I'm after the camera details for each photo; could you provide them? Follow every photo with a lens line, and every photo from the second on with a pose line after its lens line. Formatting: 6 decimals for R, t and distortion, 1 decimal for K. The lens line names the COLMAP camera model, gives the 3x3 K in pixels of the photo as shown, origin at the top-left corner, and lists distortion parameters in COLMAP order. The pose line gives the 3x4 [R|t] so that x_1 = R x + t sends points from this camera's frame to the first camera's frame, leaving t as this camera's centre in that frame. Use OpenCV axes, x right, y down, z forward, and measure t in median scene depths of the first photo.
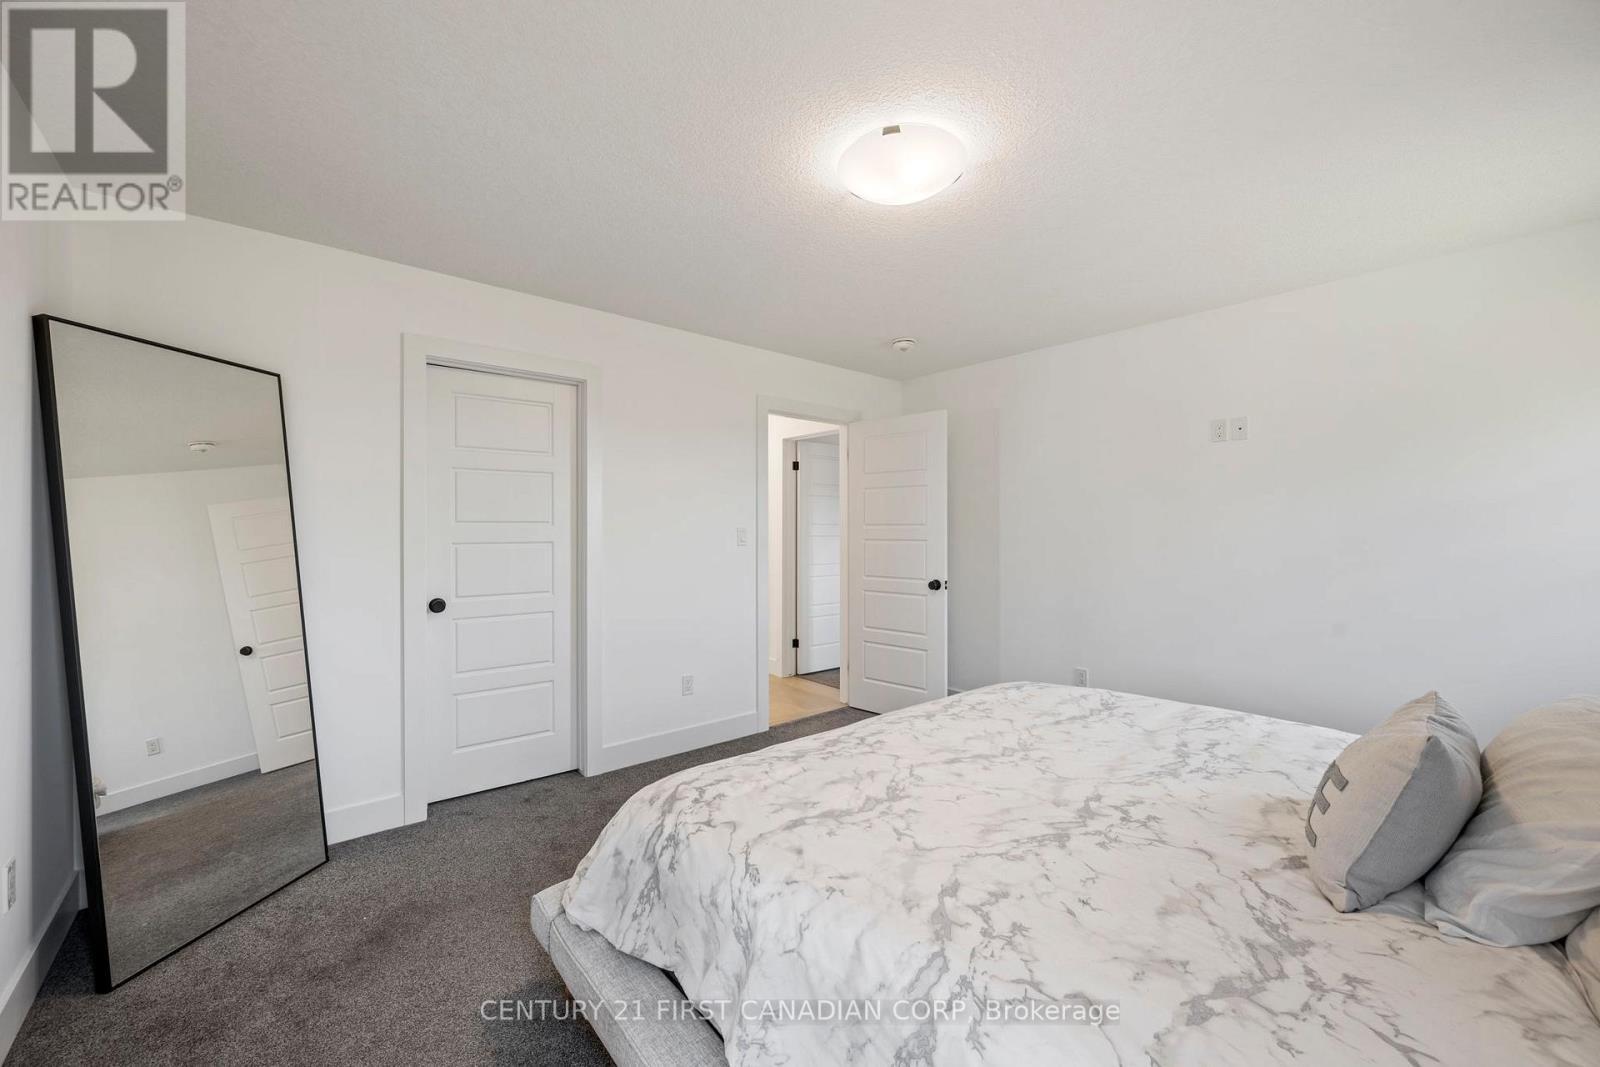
lens RADIAL K [[628.2, 0, 798.5], [0, 628.2, 526.3], [0, 0, 1]] dist [-0.006701, -0.000241]
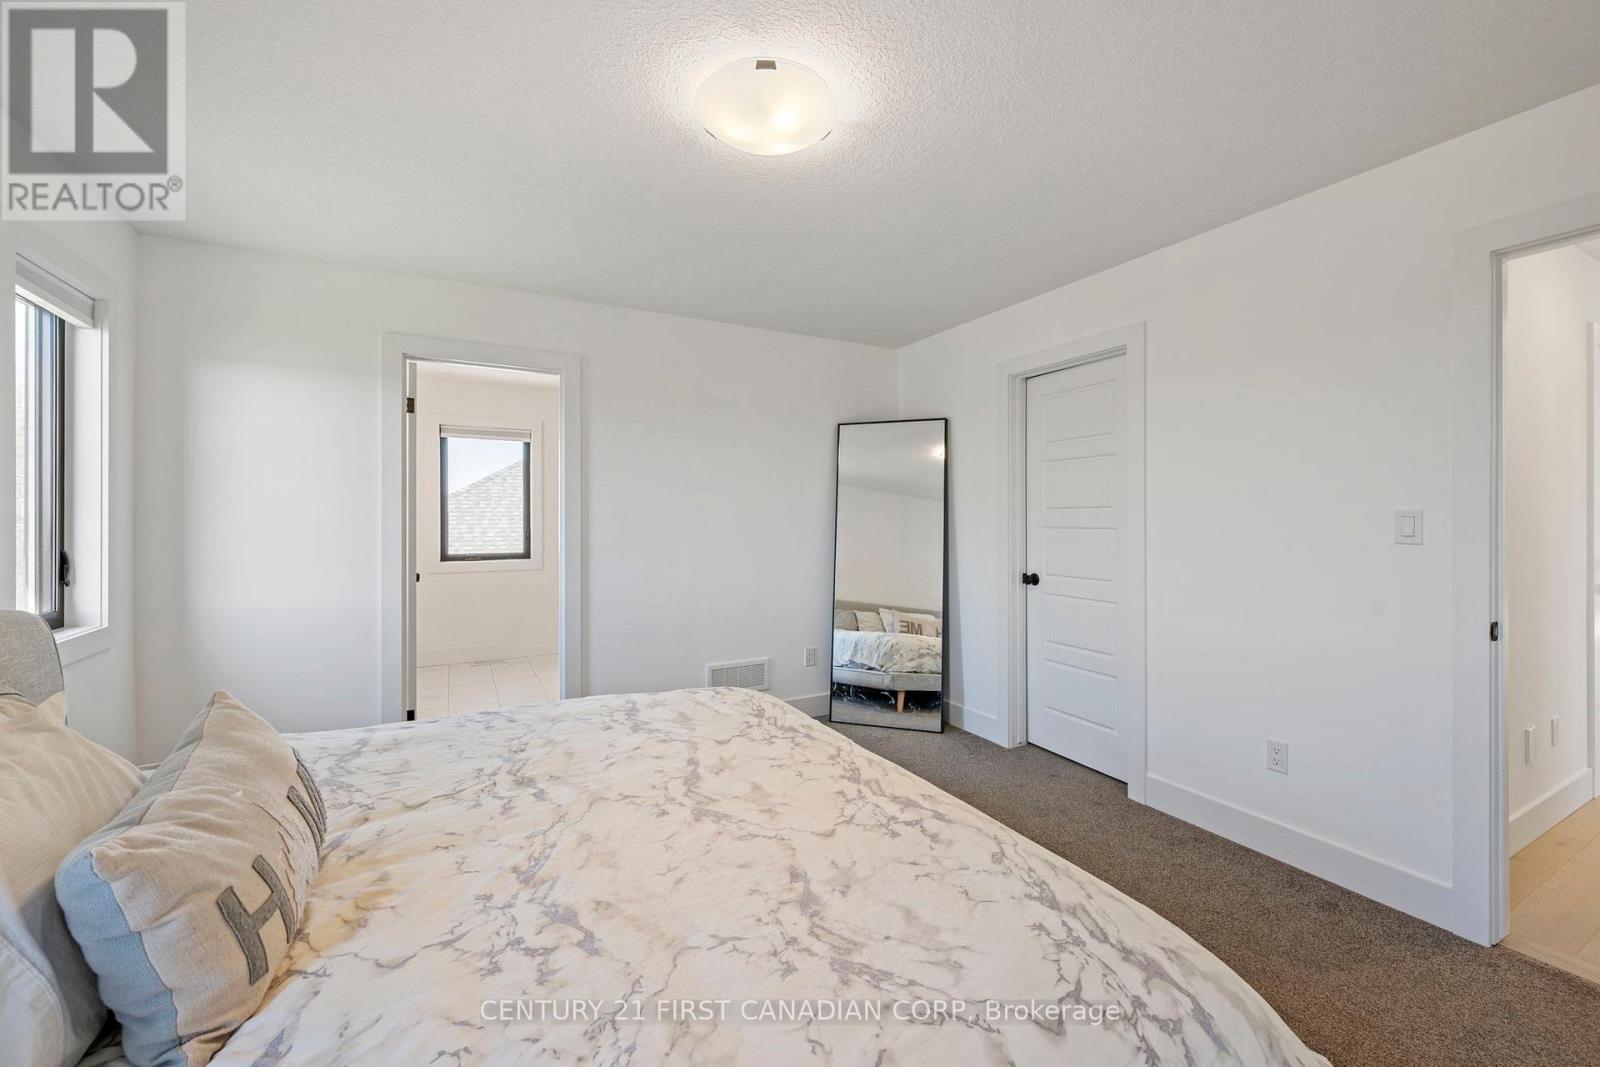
lens RADIAL K [[628.2, 0, 796.9], [0, 628.2, 523.0], [0, 0, 1]] dist [-0.006701, -0.000241]
pose [[-0.198969, 0.011019, -0.979944, 1.012956], [0.007955, 0.999922, 0.009628, 0.007057], [0.979974, -0.005880, -0.199041, 1.200346]]
